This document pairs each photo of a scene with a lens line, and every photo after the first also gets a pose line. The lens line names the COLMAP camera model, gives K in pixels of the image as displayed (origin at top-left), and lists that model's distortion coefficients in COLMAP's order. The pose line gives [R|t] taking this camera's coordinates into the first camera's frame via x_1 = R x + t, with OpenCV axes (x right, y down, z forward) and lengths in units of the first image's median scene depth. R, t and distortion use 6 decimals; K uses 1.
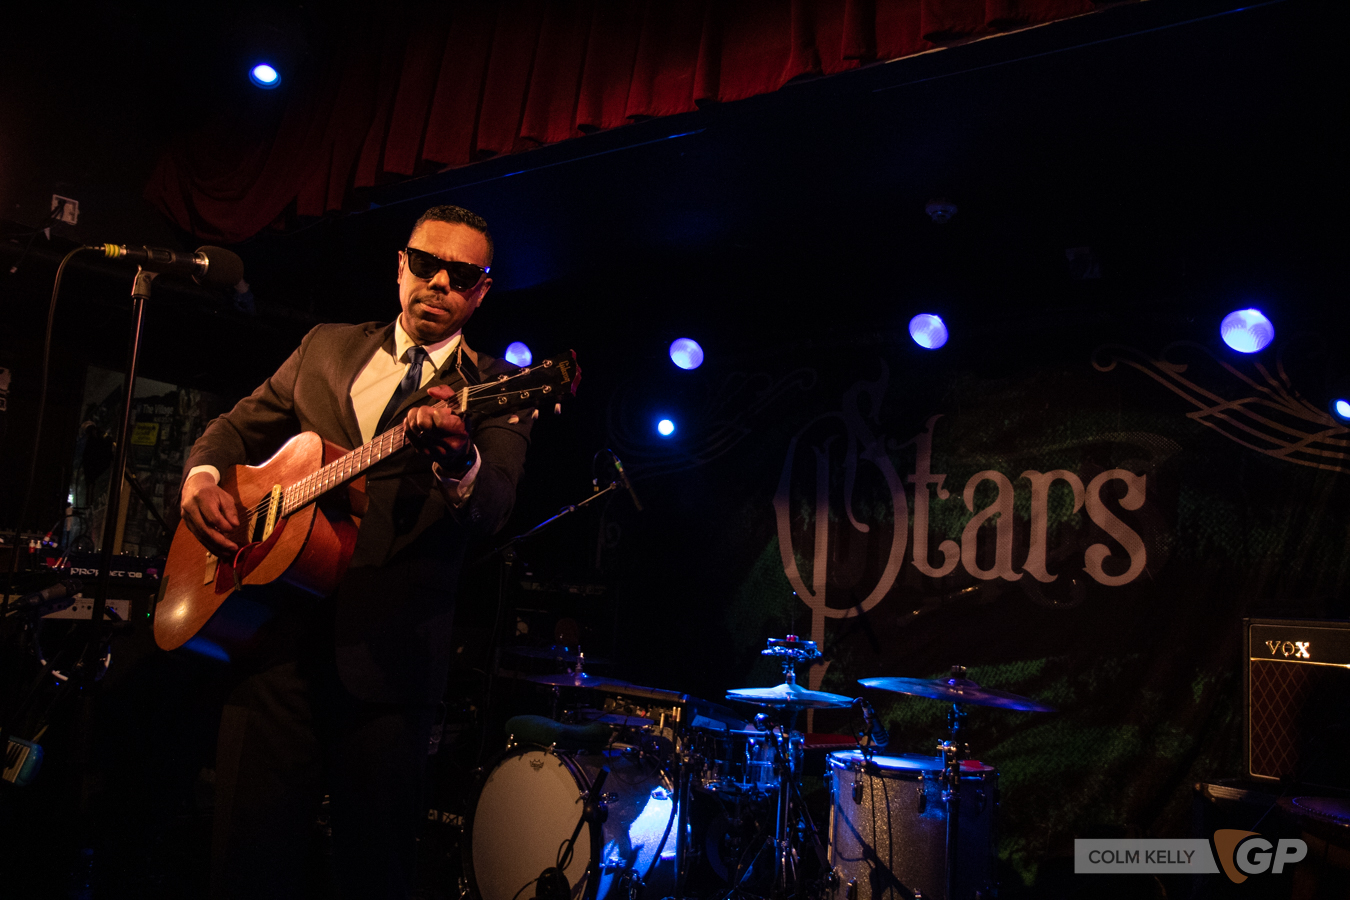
lens RADIAL K [[1008.8, 0, 675.0], [0, 1008.8, 450.0], [0, 0, 1]] dist [-0.089598, 0.004864]
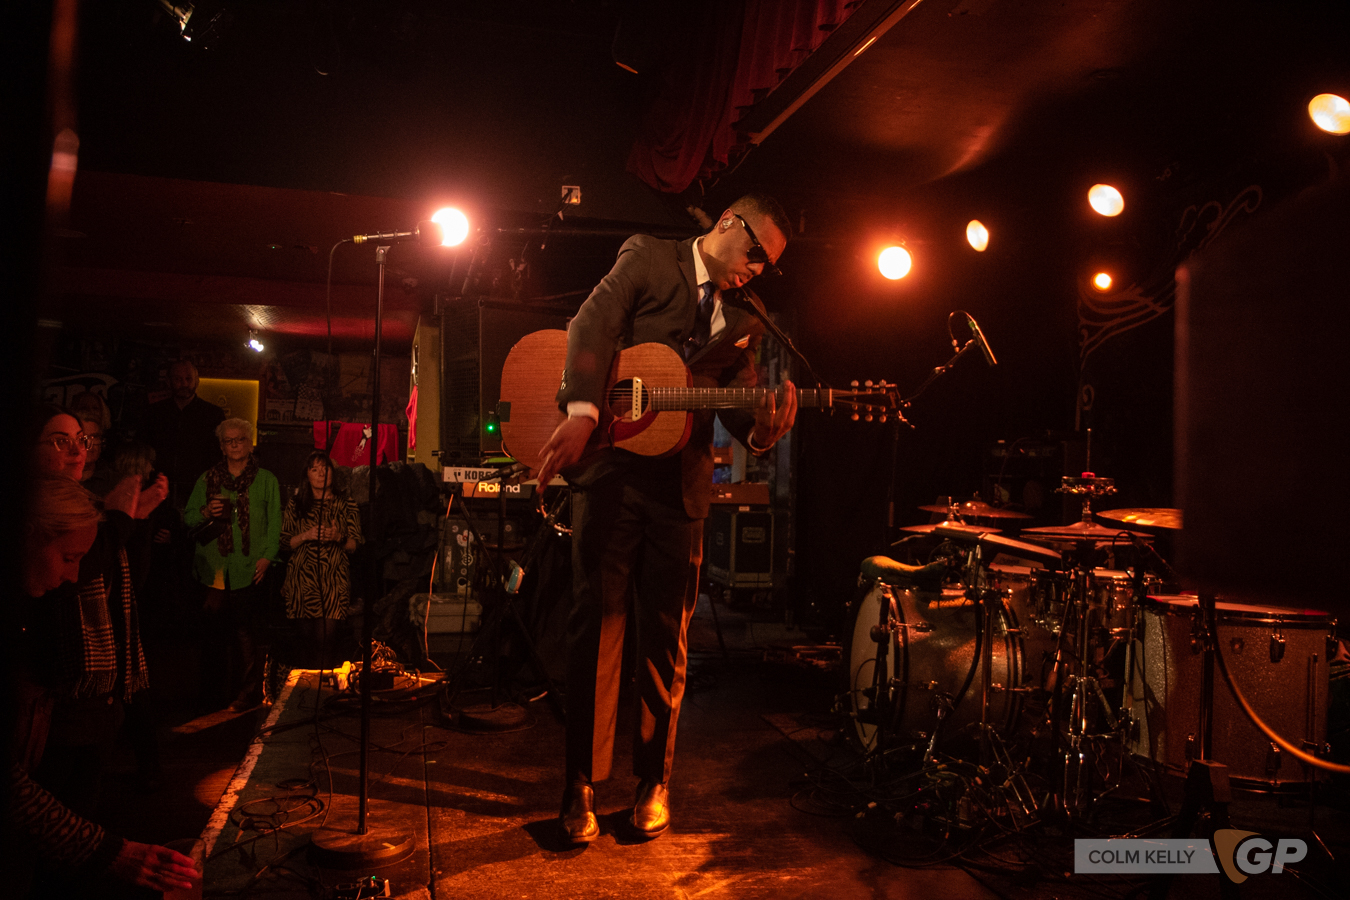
lens RADIAL K [[1008.8, 0, 675.0], [0, 1008.8, 450.0], [0, 0, 1]] dist [-0.089598, 0.004864]
pose [[0.735998, -0.056289, -0.674639, 0.516776], [0.116834, 0.992146, 0.044680, 0.078550], [0.666825, -0.111705, 0.736794, 0.022400]]
